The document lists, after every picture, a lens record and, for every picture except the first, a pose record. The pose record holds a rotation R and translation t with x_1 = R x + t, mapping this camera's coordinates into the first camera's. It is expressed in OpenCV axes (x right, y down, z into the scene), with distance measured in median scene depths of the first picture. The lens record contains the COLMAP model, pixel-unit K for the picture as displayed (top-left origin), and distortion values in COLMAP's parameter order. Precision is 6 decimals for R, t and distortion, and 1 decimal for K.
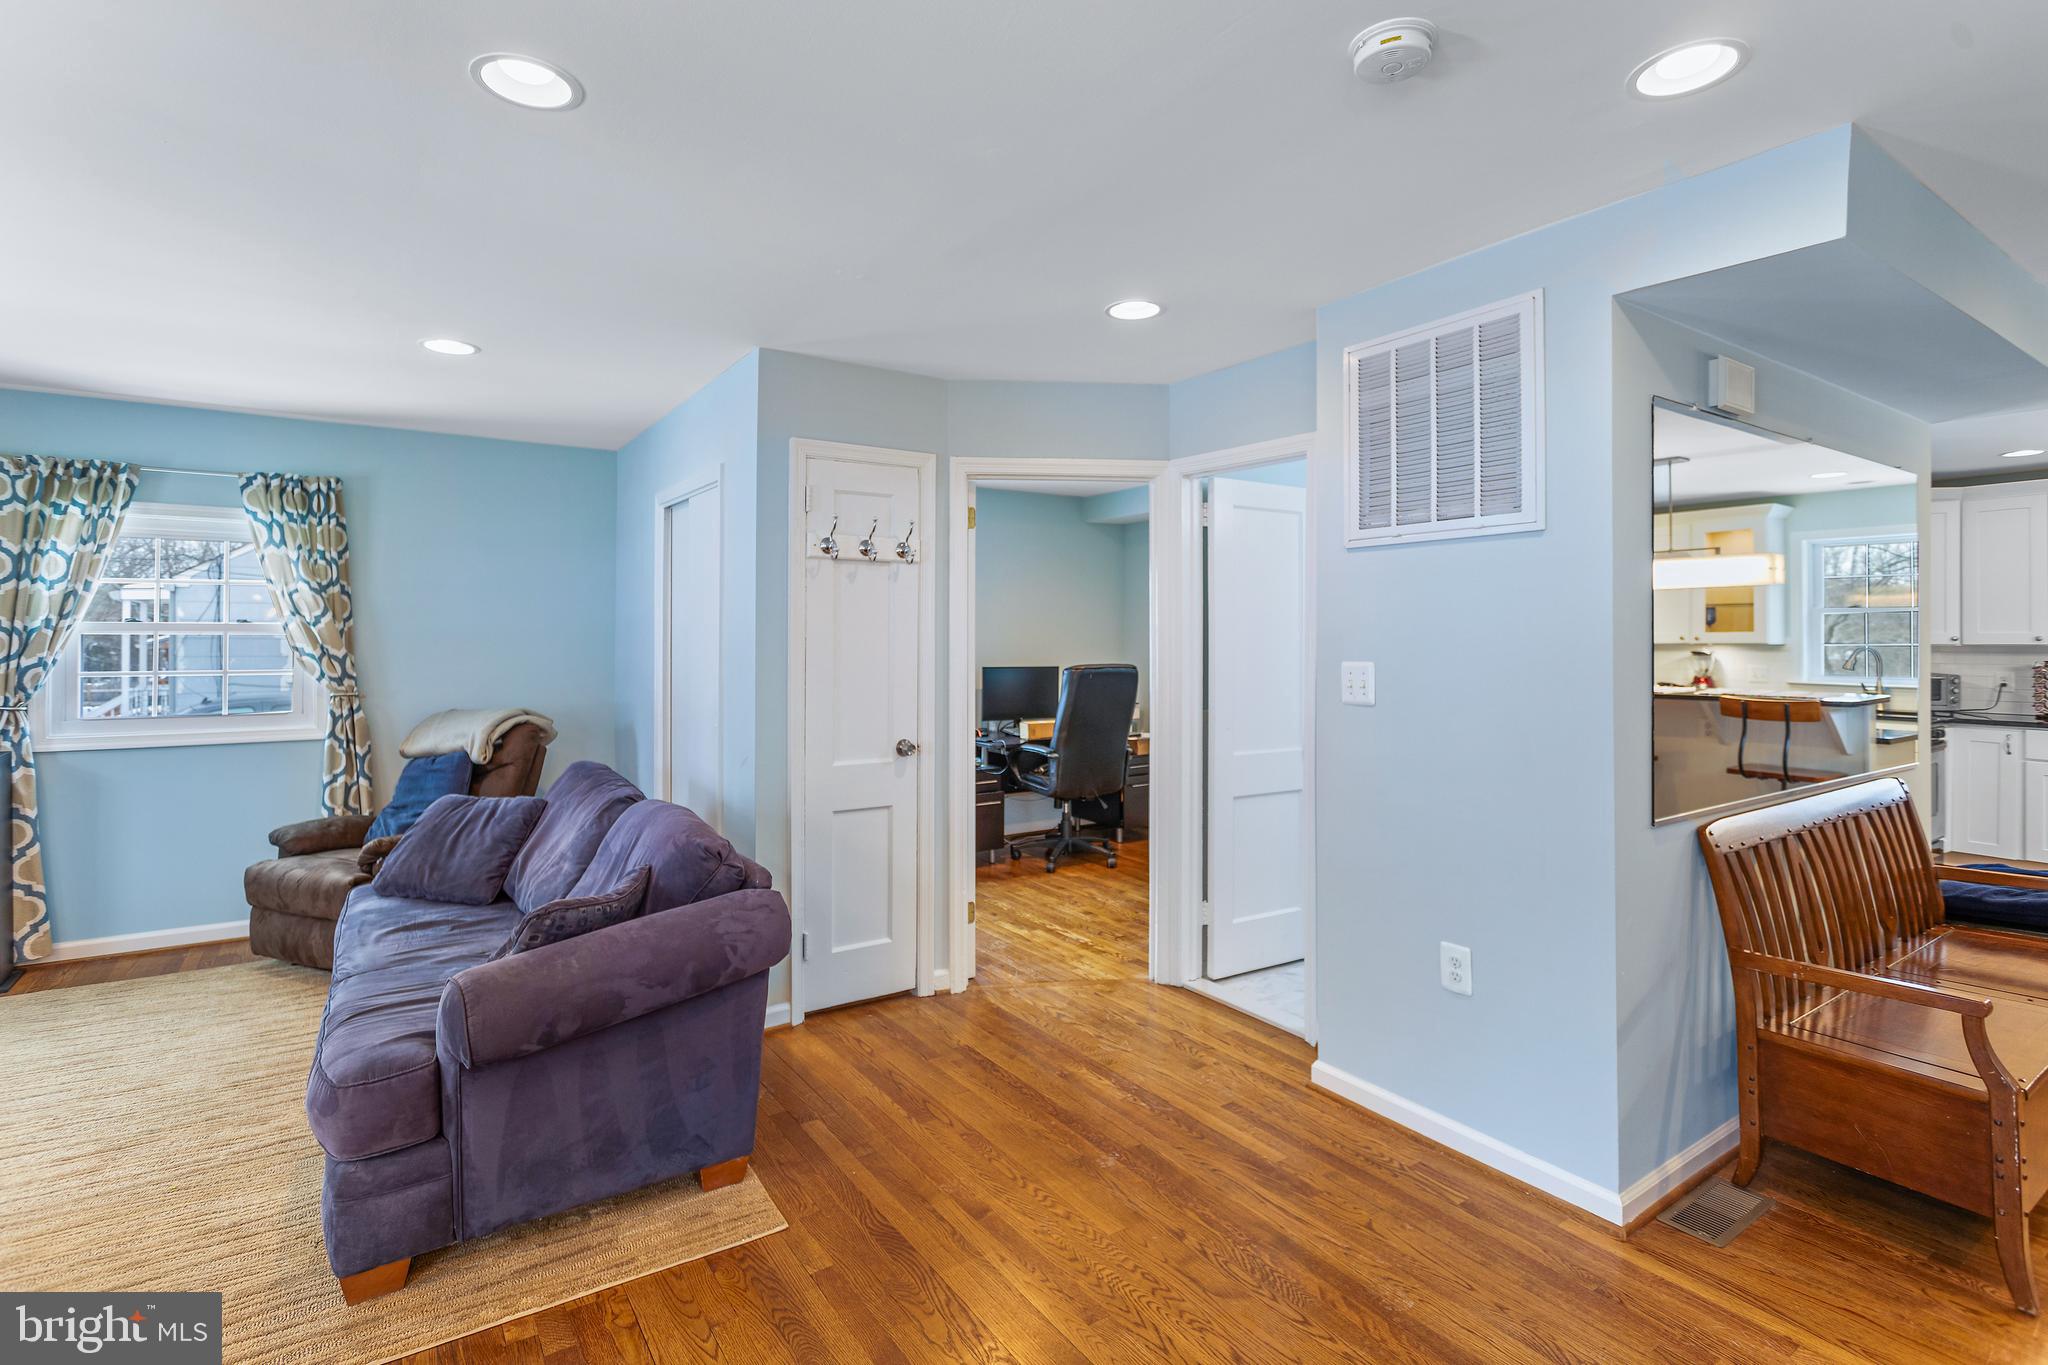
lens RADIAL K [[973.3, 0, 1022.8], [0, 973.3, 611.7], [0, 0, 1]] dist [0.003262, 0.001982]
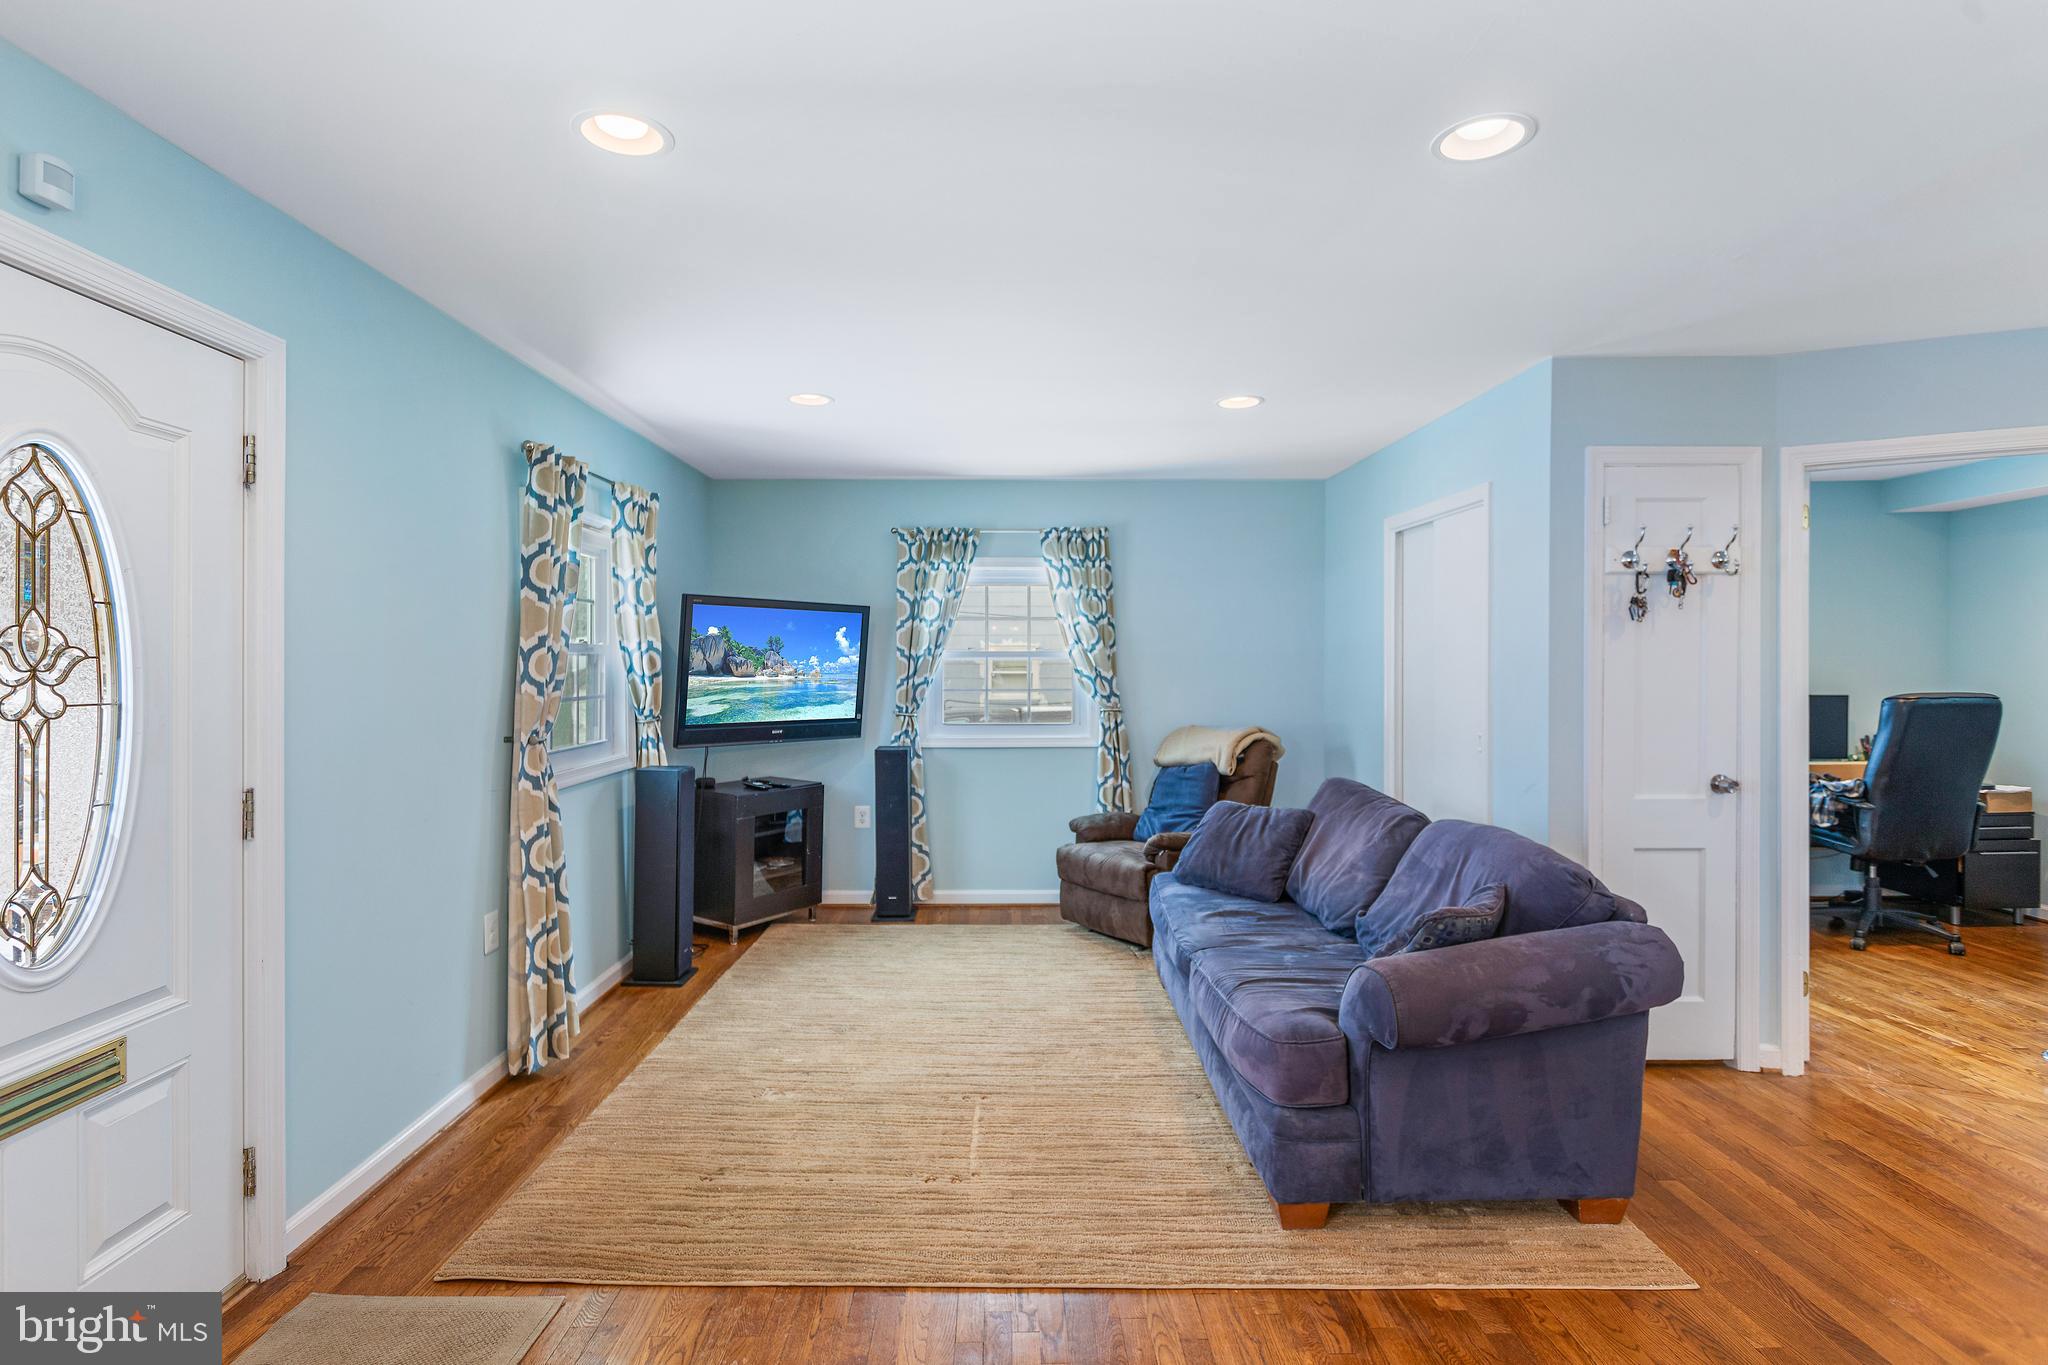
lens RADIAL K [[993.0, 0, 1032.4], [0, 993.0, 648.4], [0, 0, 1]] dist [0.007137, 0.000596]
pose [[0.849035, -0.010723, -0.528228, -0.155134], [0.017332, 0.999821, 0.007563, -0.000650], [0.528052, -0.015577, 0.849069, -0.082156]]
